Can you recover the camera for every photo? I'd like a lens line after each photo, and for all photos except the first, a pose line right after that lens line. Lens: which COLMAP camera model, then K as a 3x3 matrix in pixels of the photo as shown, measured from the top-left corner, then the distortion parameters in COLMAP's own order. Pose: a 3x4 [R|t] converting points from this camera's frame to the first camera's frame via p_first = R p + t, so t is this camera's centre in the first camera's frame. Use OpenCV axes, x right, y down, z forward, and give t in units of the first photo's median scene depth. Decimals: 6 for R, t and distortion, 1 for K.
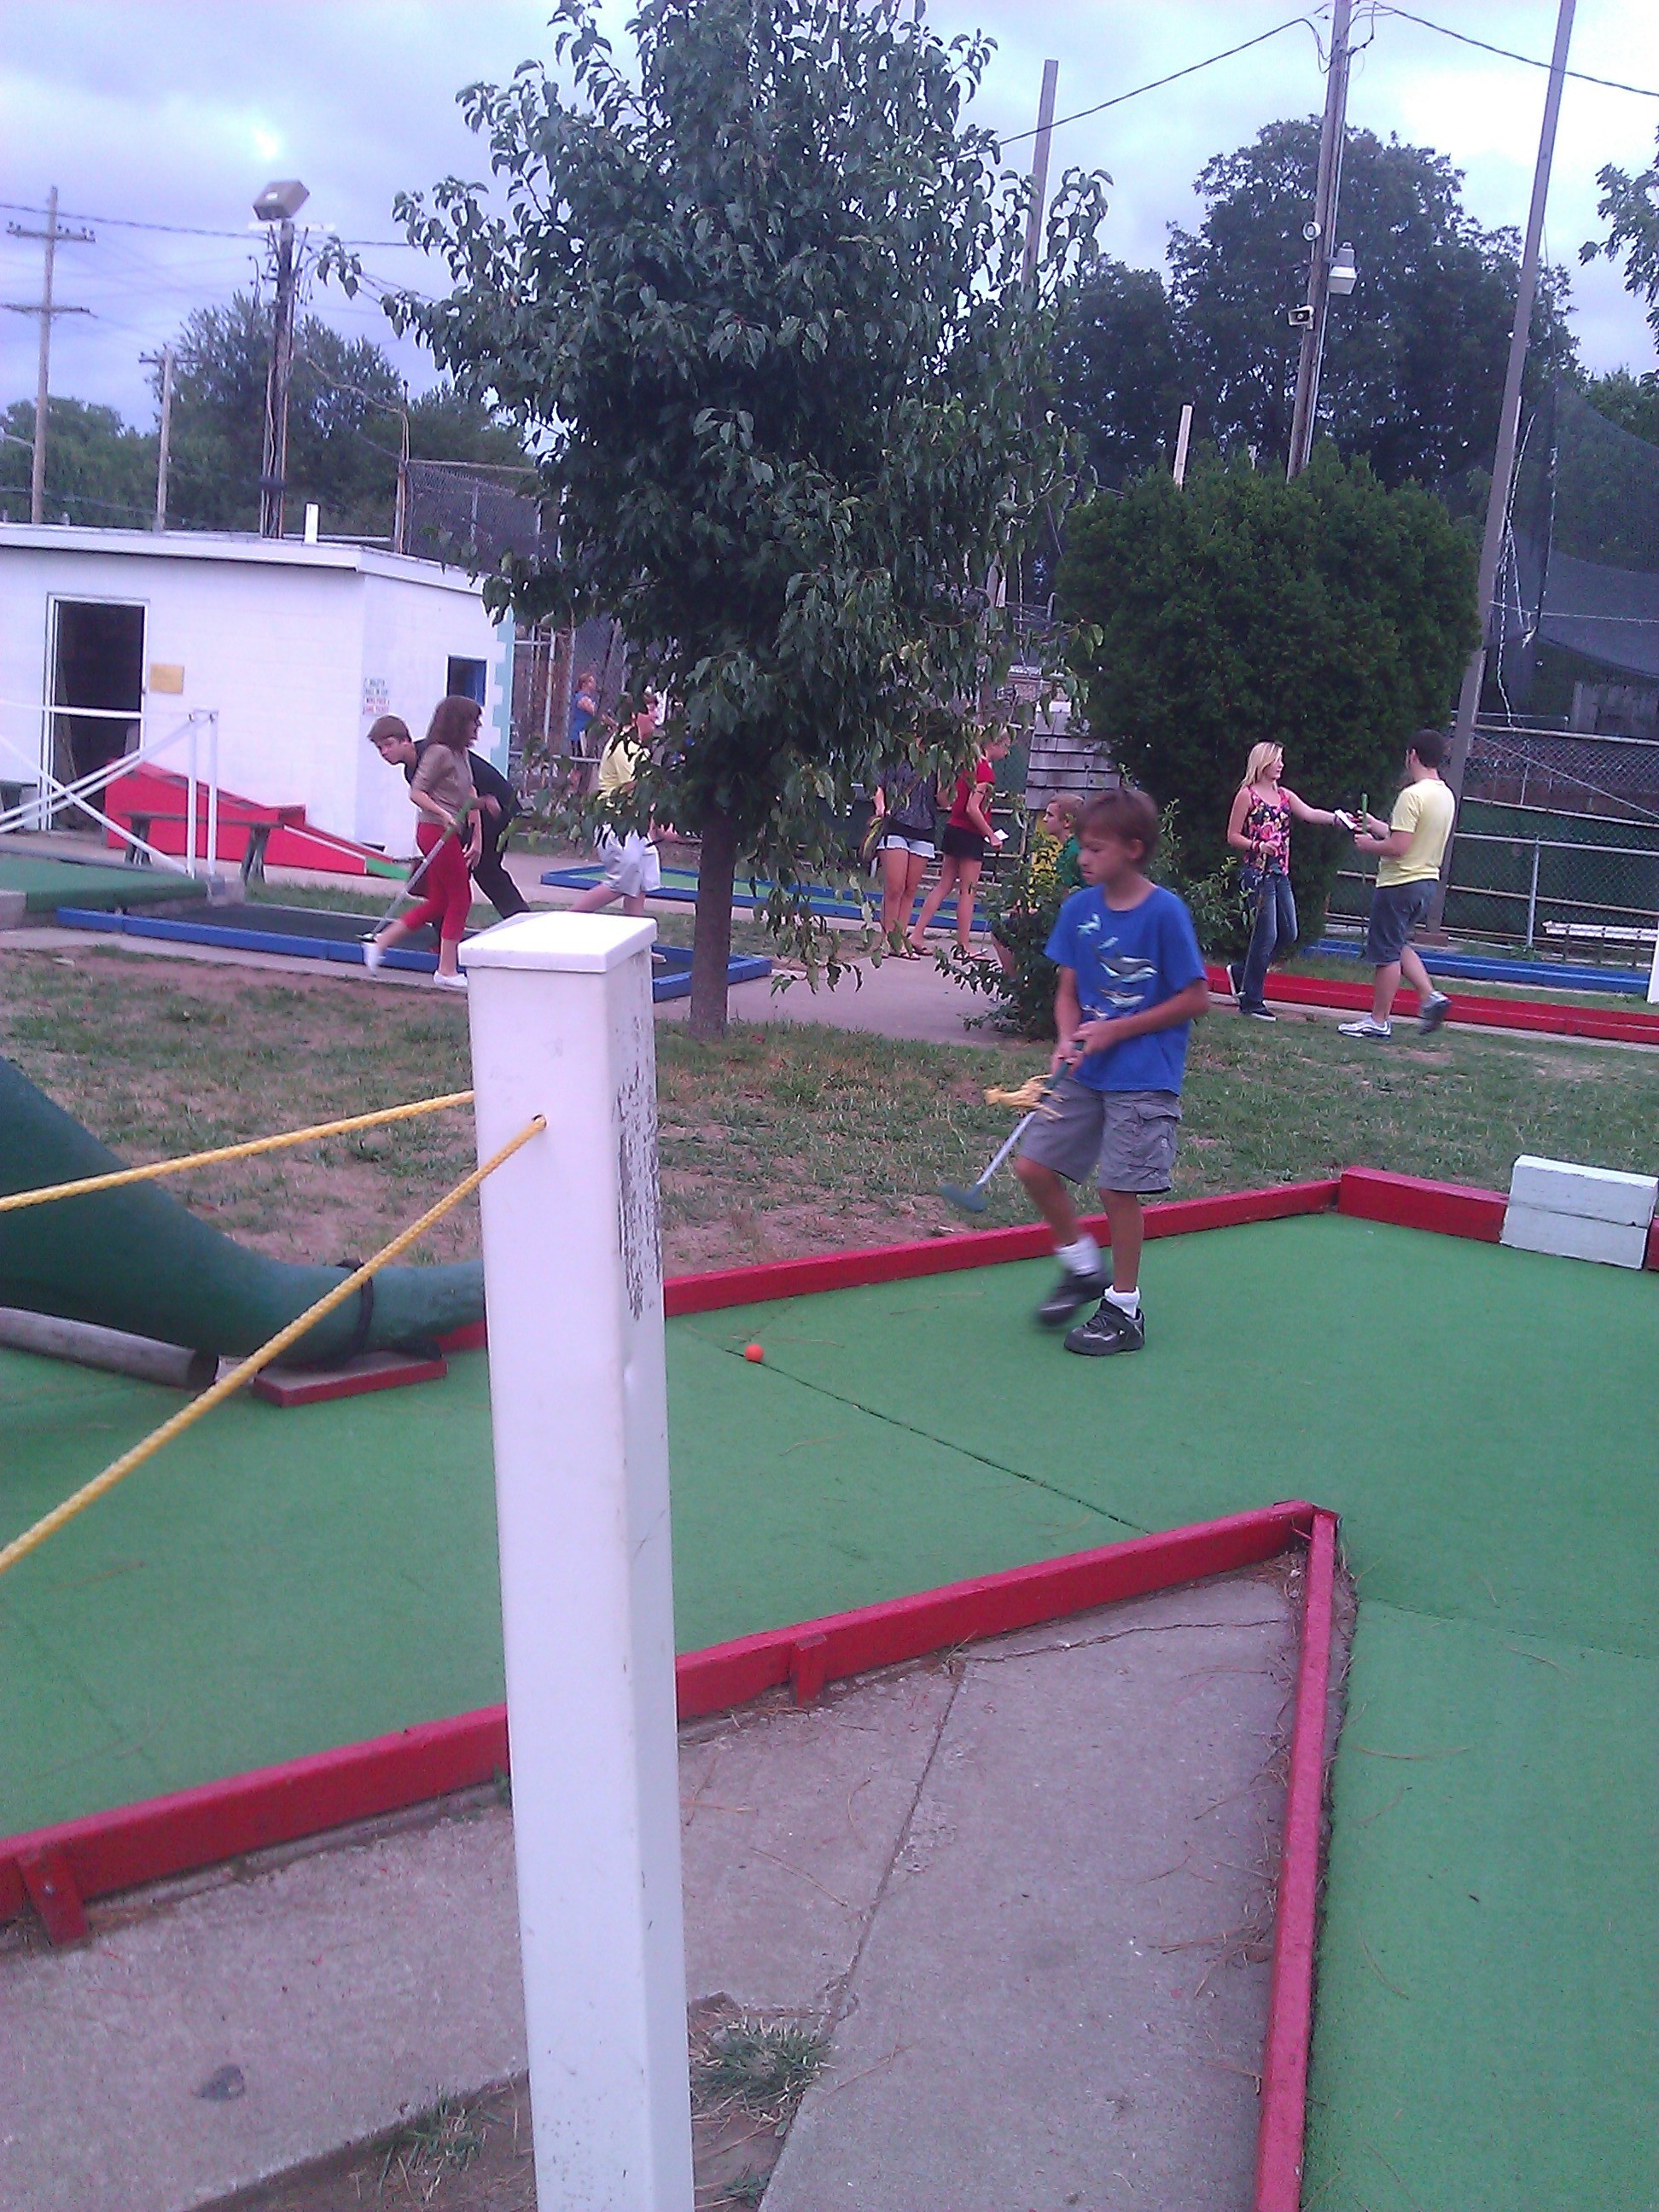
lens RADIAL K [[2094.4, 0, 833.5], [0, 2094.4, 1097.7], [0, 0, 1]] dist [-0.042631, 0.000000]
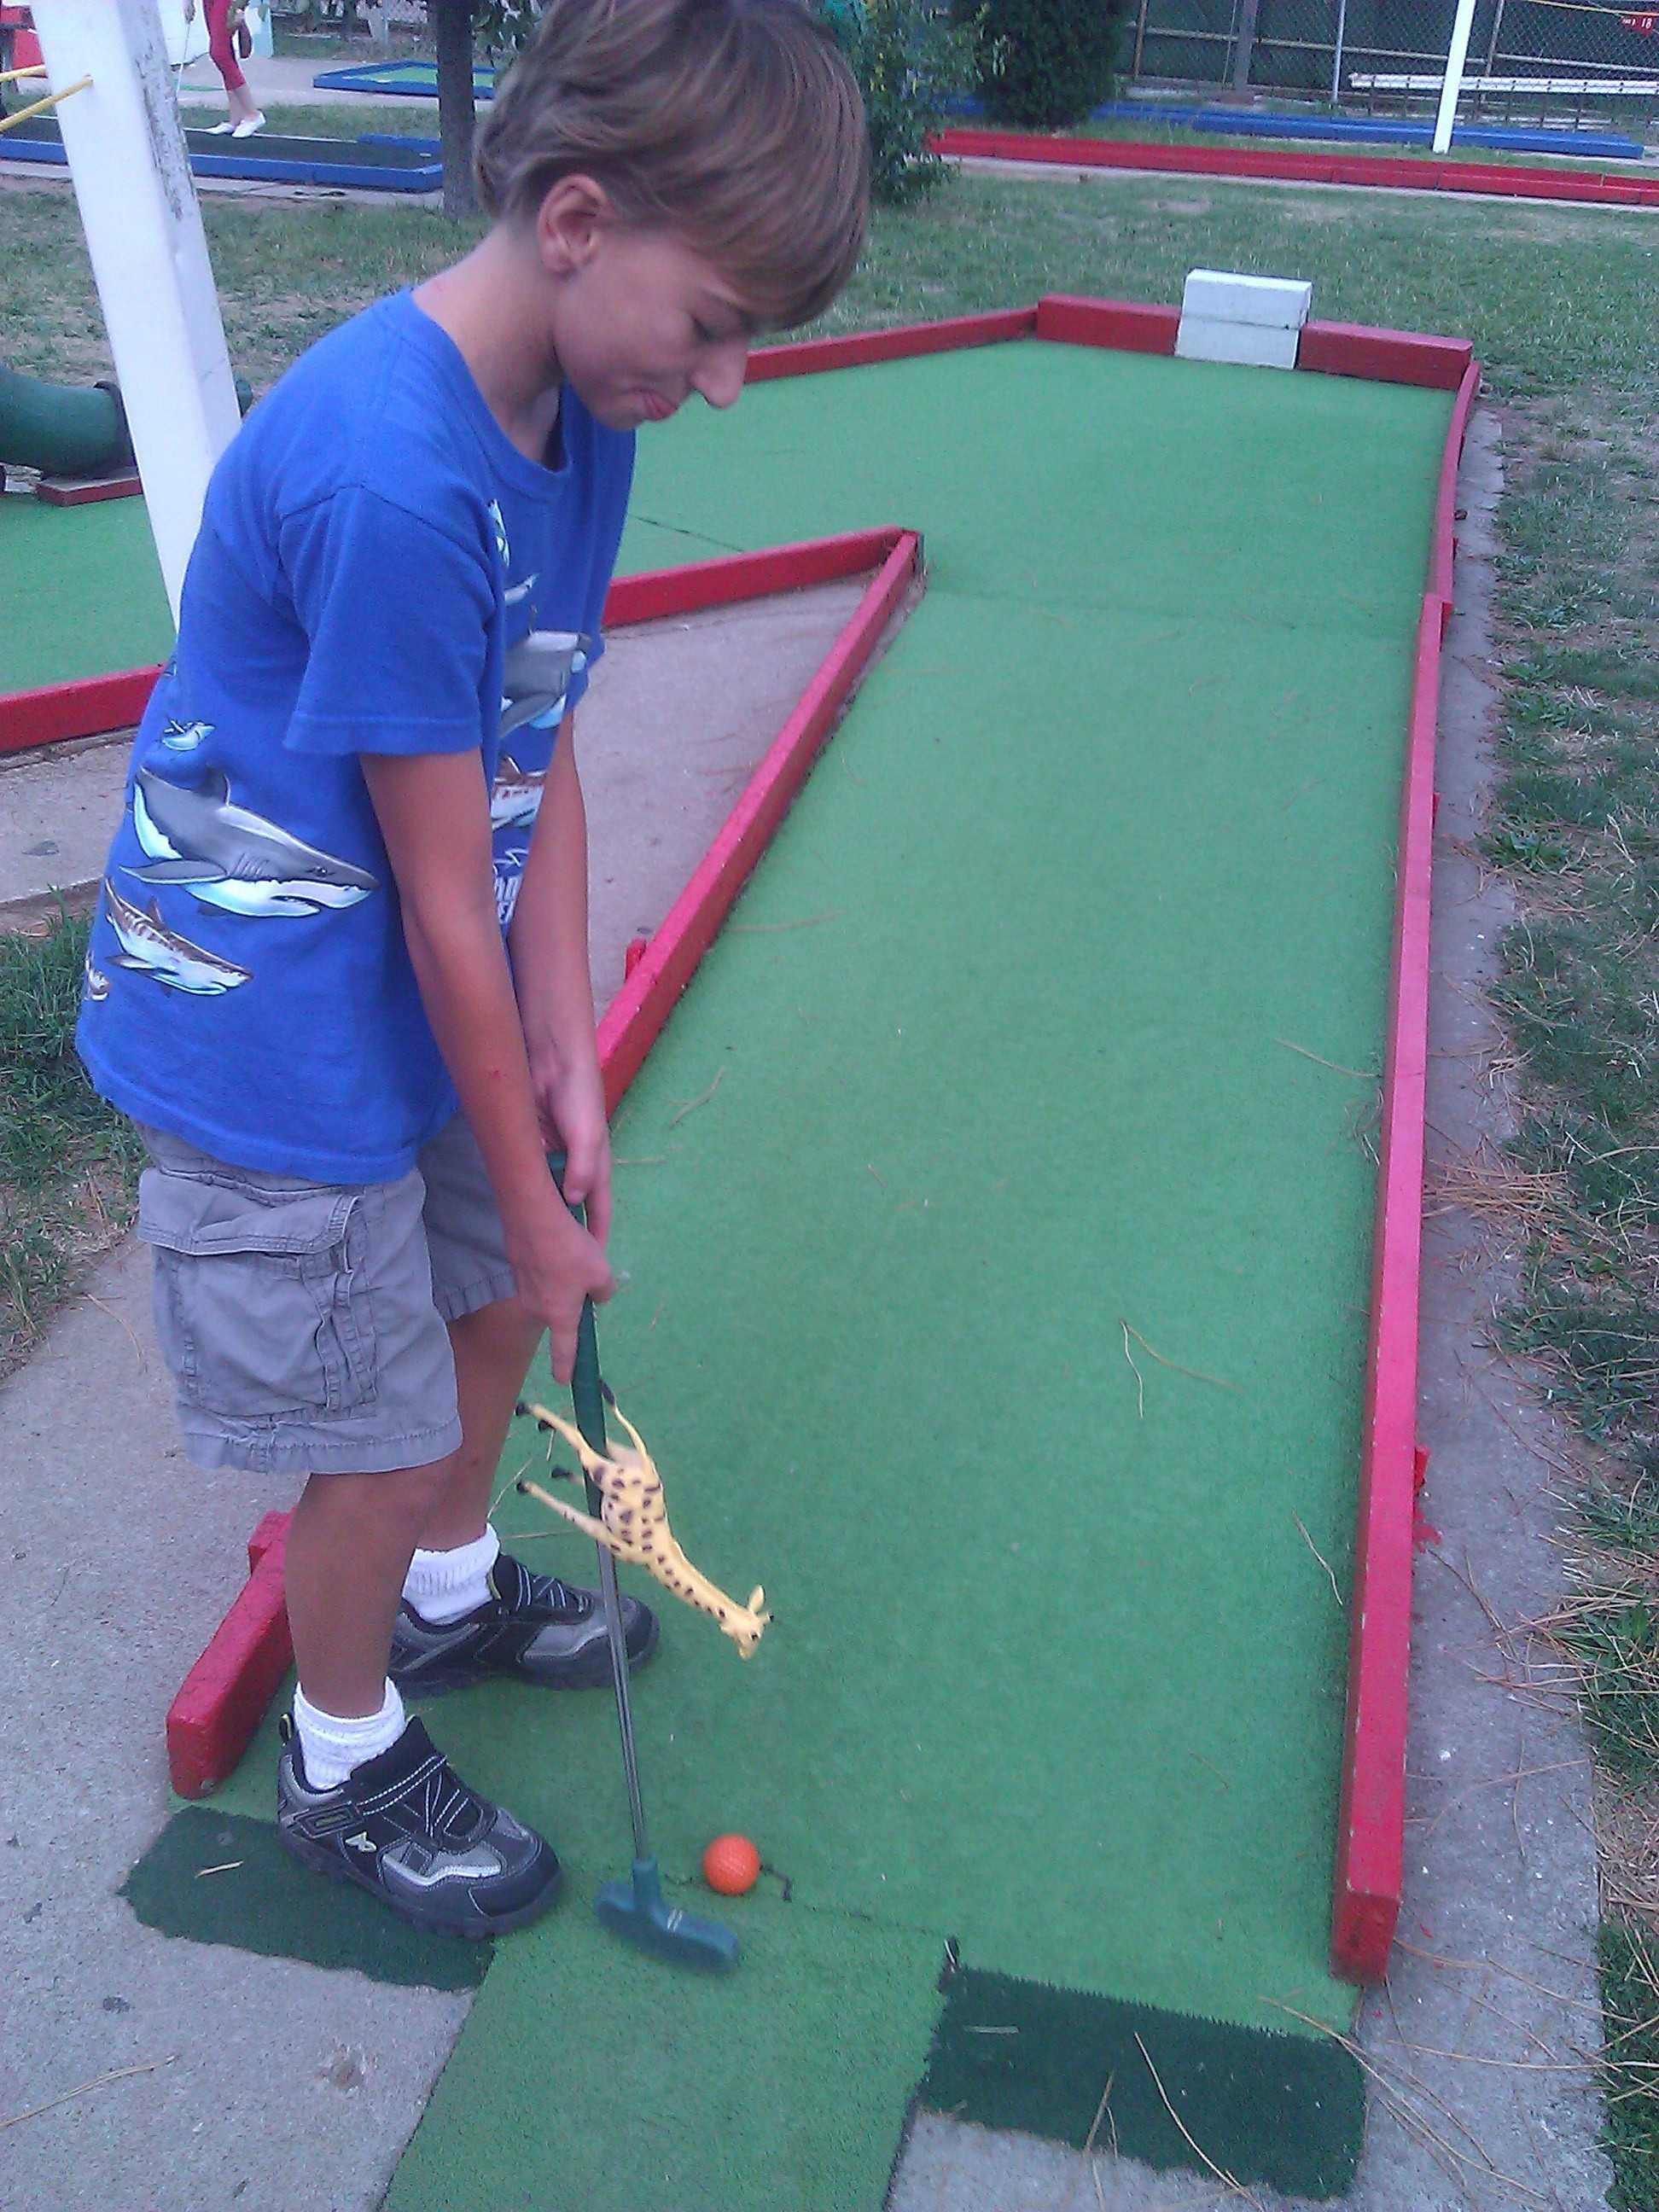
lens RADIAL K [[2094.4, 0, 812.3], [0, 2094.4, 1115.4], [0, 0, 1]] dist [-0.042631, 0.000000]
pose [[0.997081, -0.069287, 0.032083, 0.115049], [0.053602, 0.934417, 0.352125, 0.084074], [-0.054377, -0.349378, 0.935403, -0.297393]]
